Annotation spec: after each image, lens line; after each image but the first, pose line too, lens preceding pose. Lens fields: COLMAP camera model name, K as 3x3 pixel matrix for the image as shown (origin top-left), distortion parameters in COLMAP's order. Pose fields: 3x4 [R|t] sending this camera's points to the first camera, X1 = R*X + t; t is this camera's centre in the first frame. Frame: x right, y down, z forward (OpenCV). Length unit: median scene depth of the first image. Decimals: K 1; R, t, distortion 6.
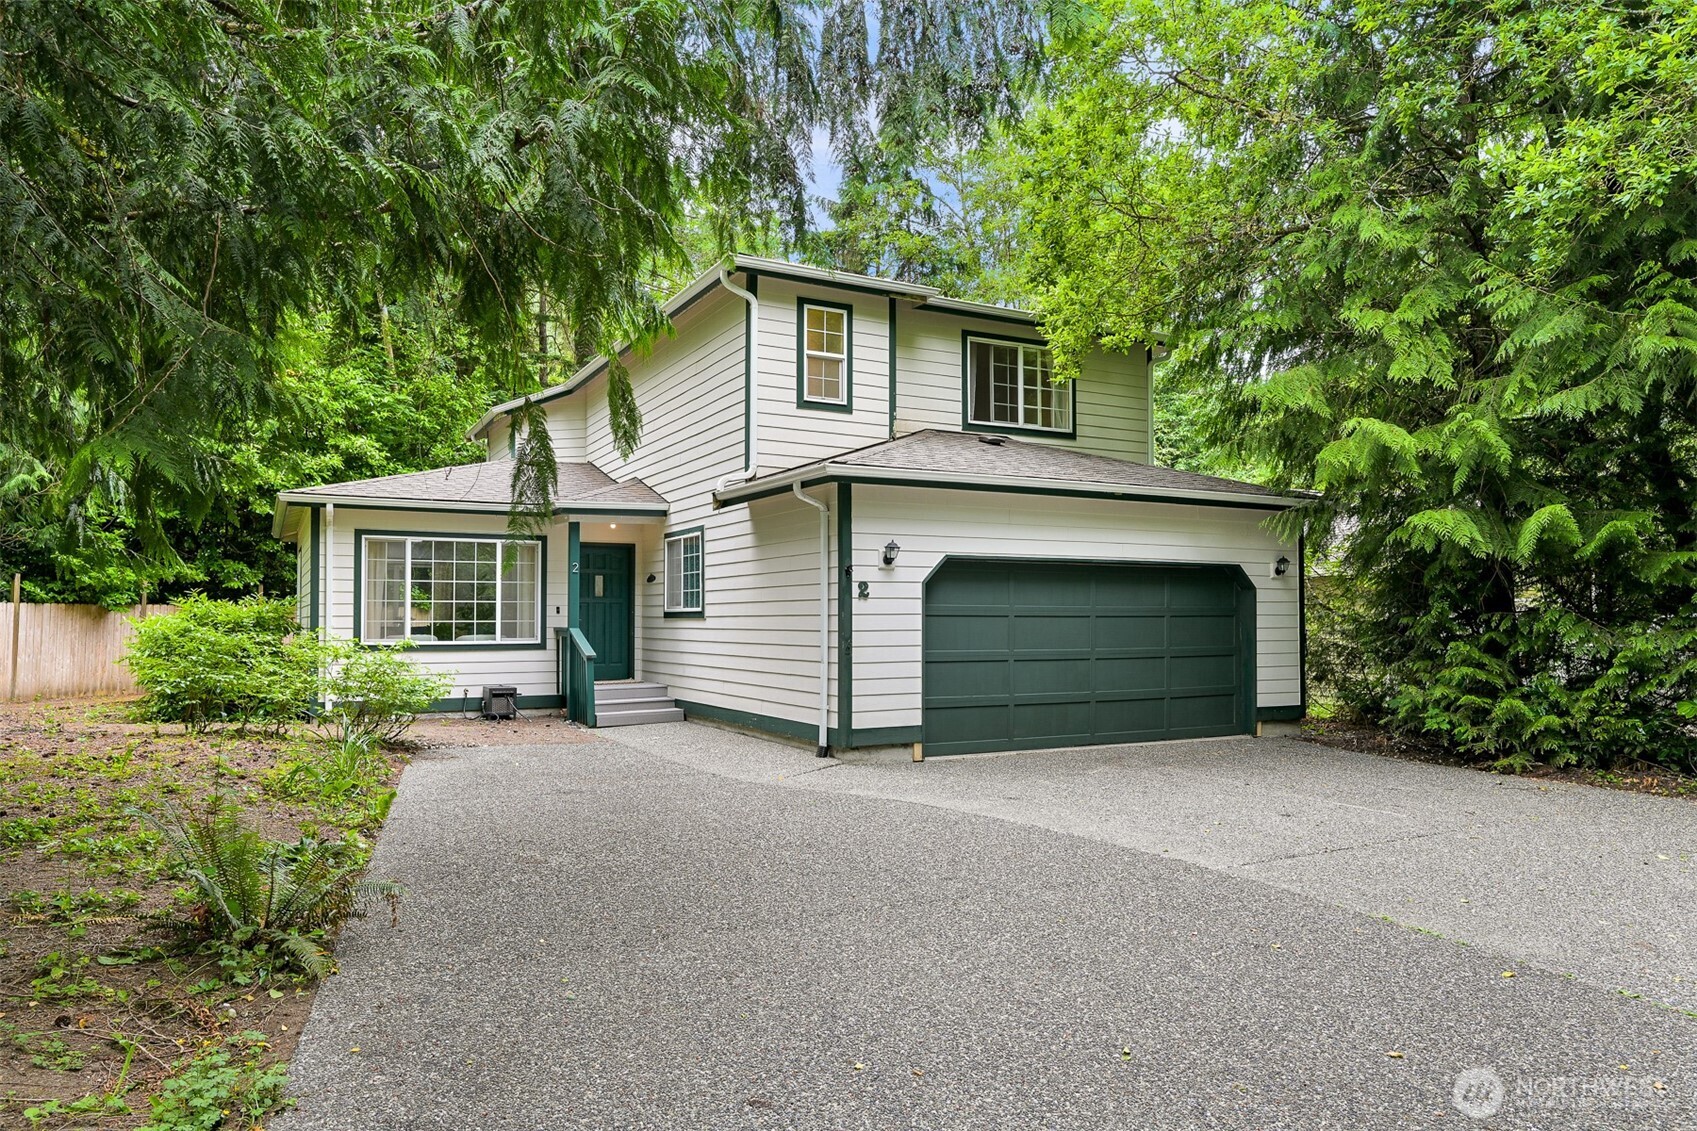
lens RADIAL K [[1106.2, 0, 852.0], [0, 1106.2, 585.3], [0, 0, 1]] dist [0.002597, 0.000249]
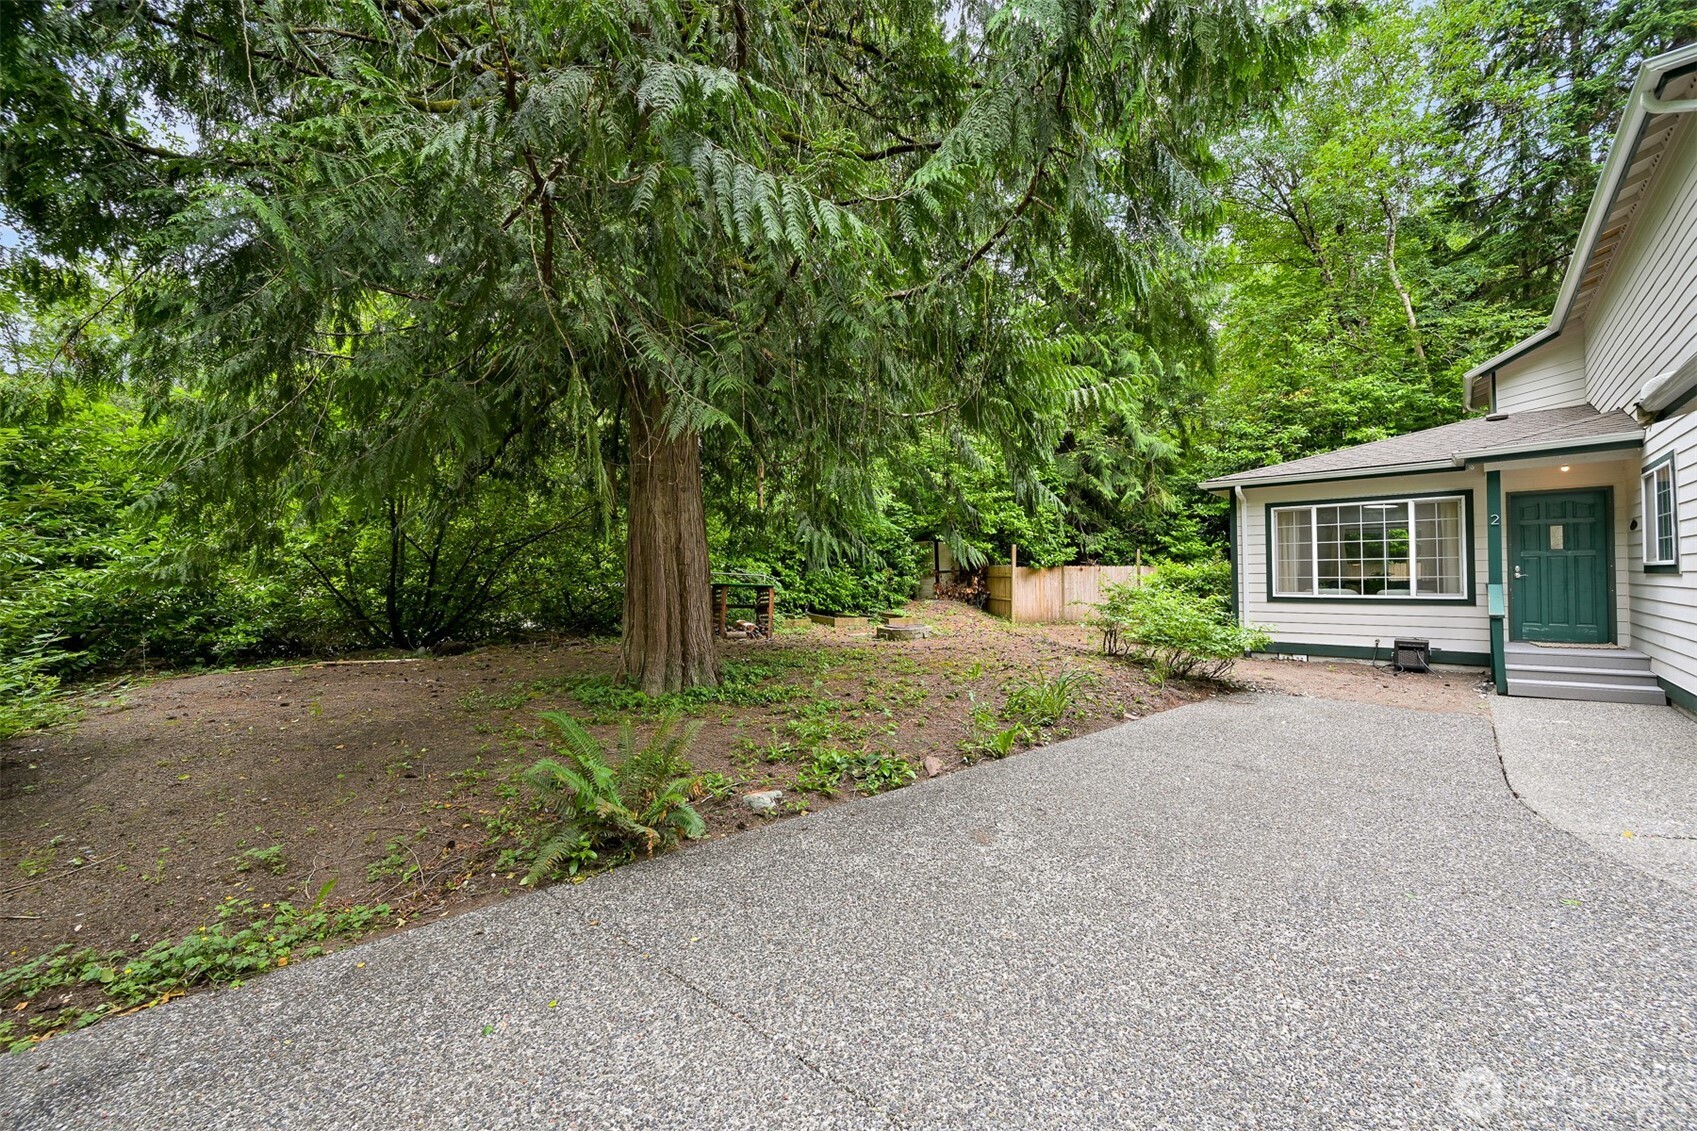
lens RADIAL K [[657.7, 0, 856.6], [0, 657.7, 565.2], [0, 0, 1]] dist [-0.000031, 0.000067]
pose [[0.333593, -0.018084, -0.942544, 0.102749], [0.037960, 0.999263, -0.005737, 0.005562], [0.941952, -0.033865, 0.334034, 0.336134]]
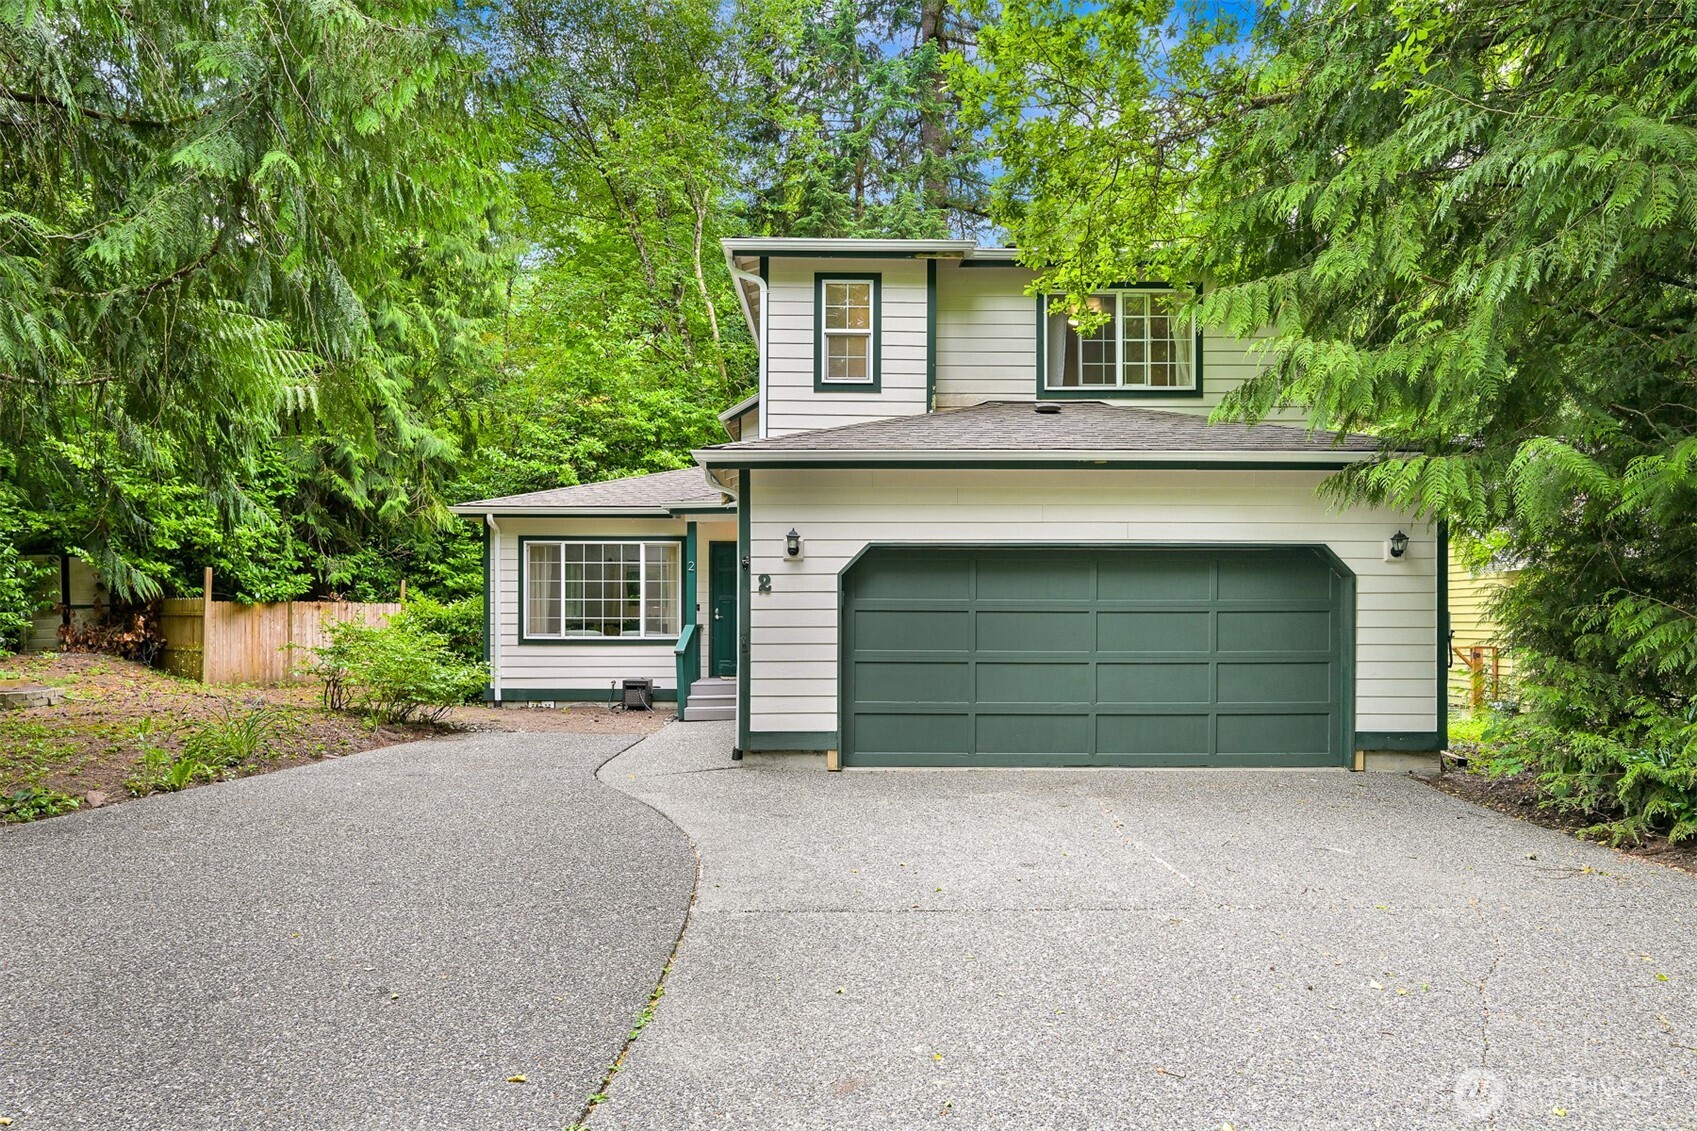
lens RADIAL K [[1122.9, 0, 847.2], [0, 1122.9, 617.3], [0, 0, 1]] dist [-0.001441, 0.001763]
pose [[0.884311, 0.000823, -0.466897, 0.405471], [0.012524, 0.999597, 0.025484, 0.007518], [0.466730, -0.028383, 0.883944, 0.154969]]
